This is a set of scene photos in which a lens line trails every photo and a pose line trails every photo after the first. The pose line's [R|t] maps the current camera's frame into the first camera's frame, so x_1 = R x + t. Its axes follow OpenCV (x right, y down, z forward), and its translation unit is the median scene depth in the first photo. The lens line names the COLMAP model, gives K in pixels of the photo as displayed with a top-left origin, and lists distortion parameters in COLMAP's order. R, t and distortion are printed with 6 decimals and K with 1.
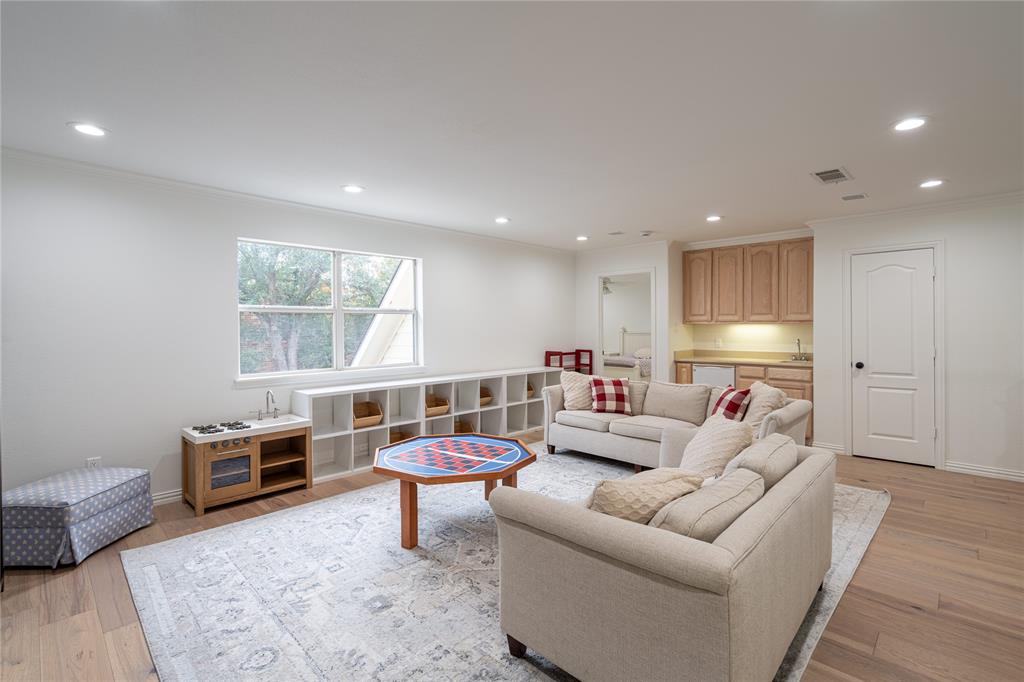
lens RADIAL K [[462.8, 0, 507.8], [0, 462.8, 339.6], [0, 0, 1]] dist [-0.004246, -0.000544]
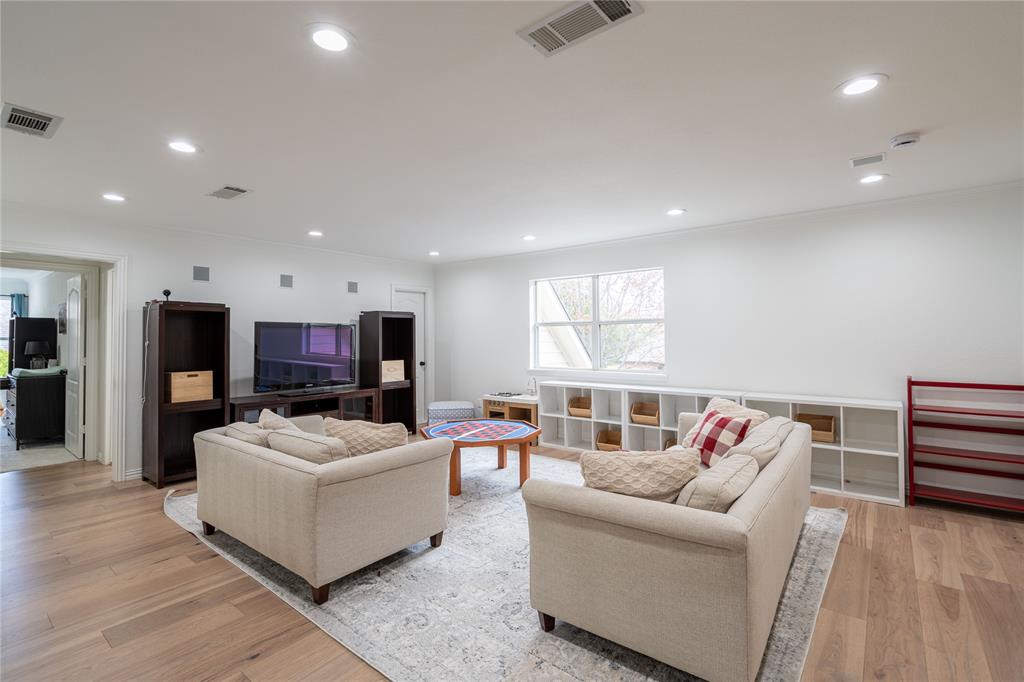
lens RADIAL K [[462.8, 0, 508.6], [0, 462.8, 334.0], [0, 0, 1]] dist [-0.004246, -0.000544]
pose [[0.098234, 0.013198, -0.995076, 0.931946], [-0.003620, 0.999910, 0.012904, -0.048366], [0.995157, 0.002335, 0.098273, 0.708799]]
